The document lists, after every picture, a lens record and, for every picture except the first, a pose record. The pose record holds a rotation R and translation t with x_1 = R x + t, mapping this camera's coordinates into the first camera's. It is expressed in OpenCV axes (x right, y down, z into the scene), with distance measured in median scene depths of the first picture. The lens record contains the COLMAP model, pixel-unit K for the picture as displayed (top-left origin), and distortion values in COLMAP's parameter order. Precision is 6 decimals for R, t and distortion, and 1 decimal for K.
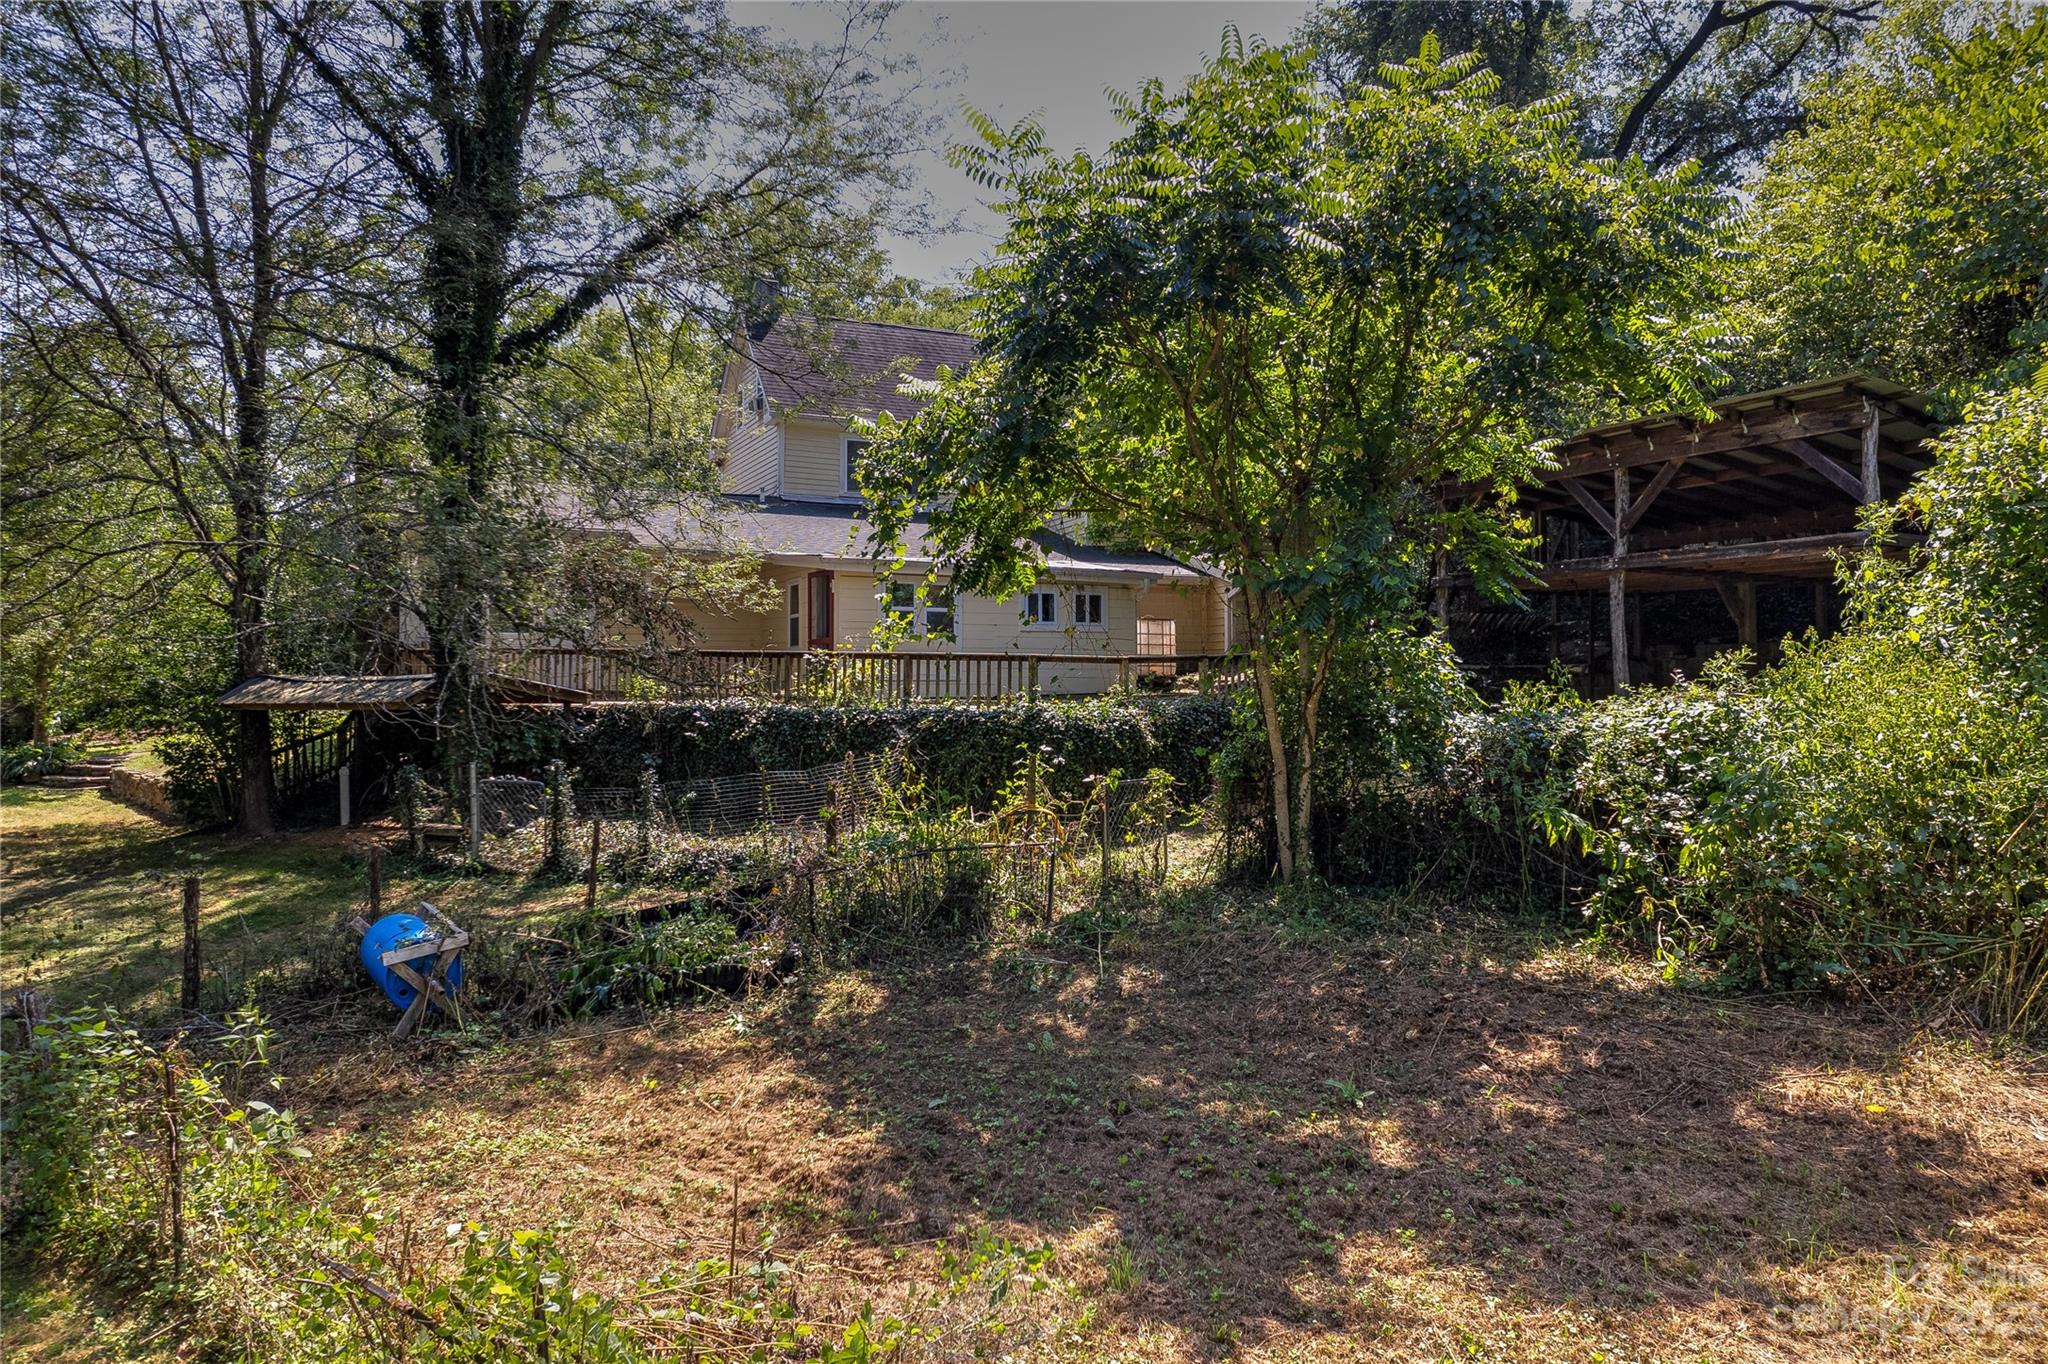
lens RADIAL K [[1396.5, 0, 1025.8], [0, 1396.5, 690.5], [0, 0, 1]] dist [-0.029348, 0.007665]
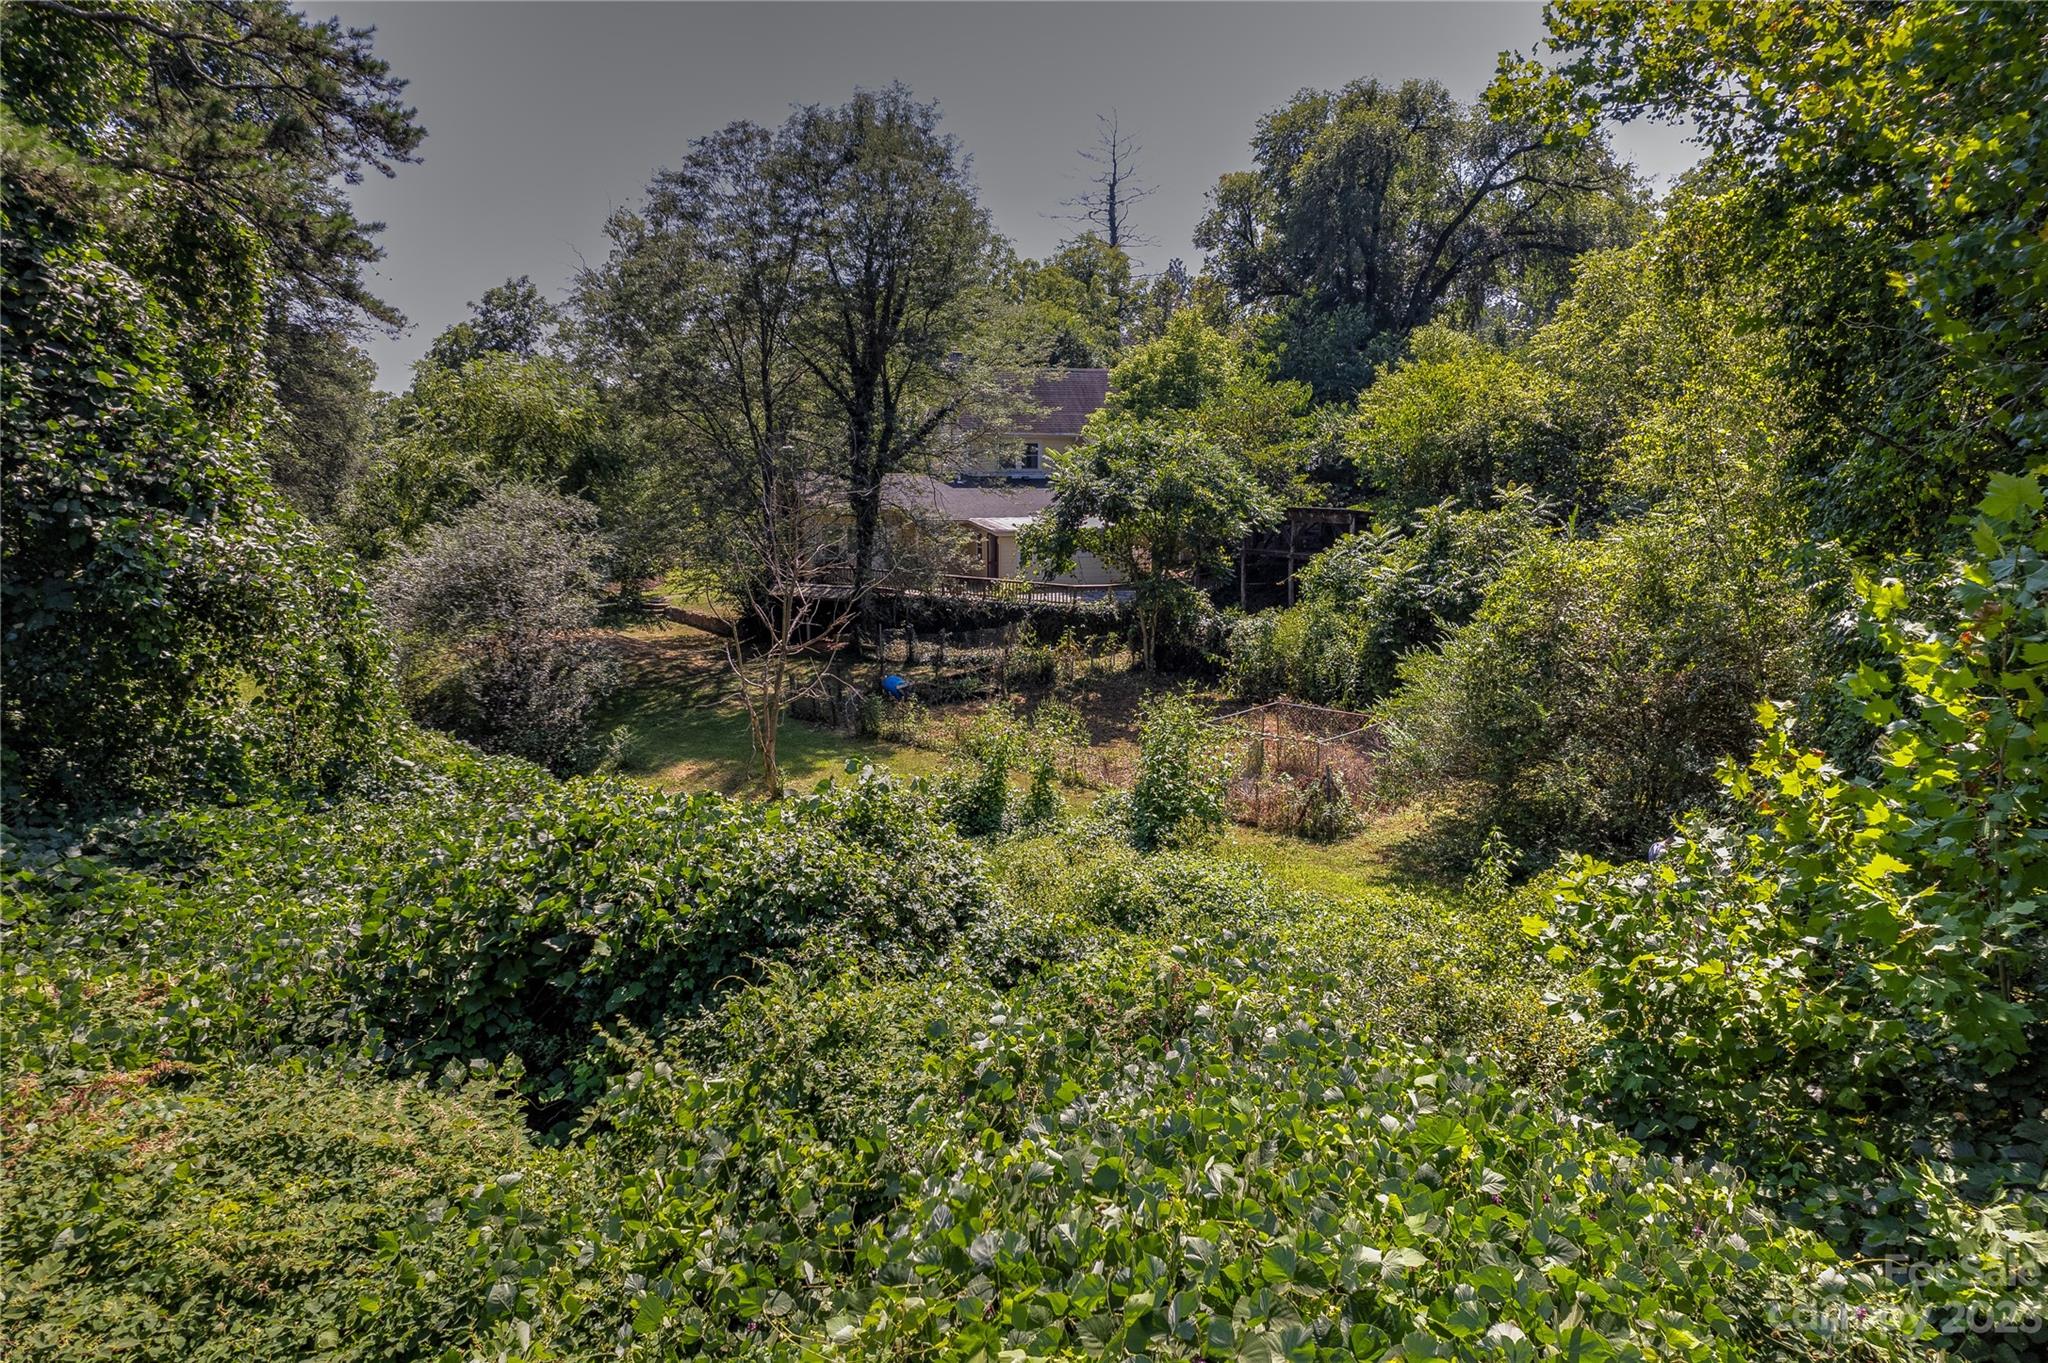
lens RADIAL K [[1396.5, 0, 1023.9], [0, 1396.5, 681.1], [0, 0, 1]] dist [-0.029348, 0.007665]
pose [[0.995862, 0.019709, -0.088719, 0.176992], [-0.004848, 0.986333, 0.164692, -0.341163], [0.090753, -0.163580, 0.982347, -2.040152]]
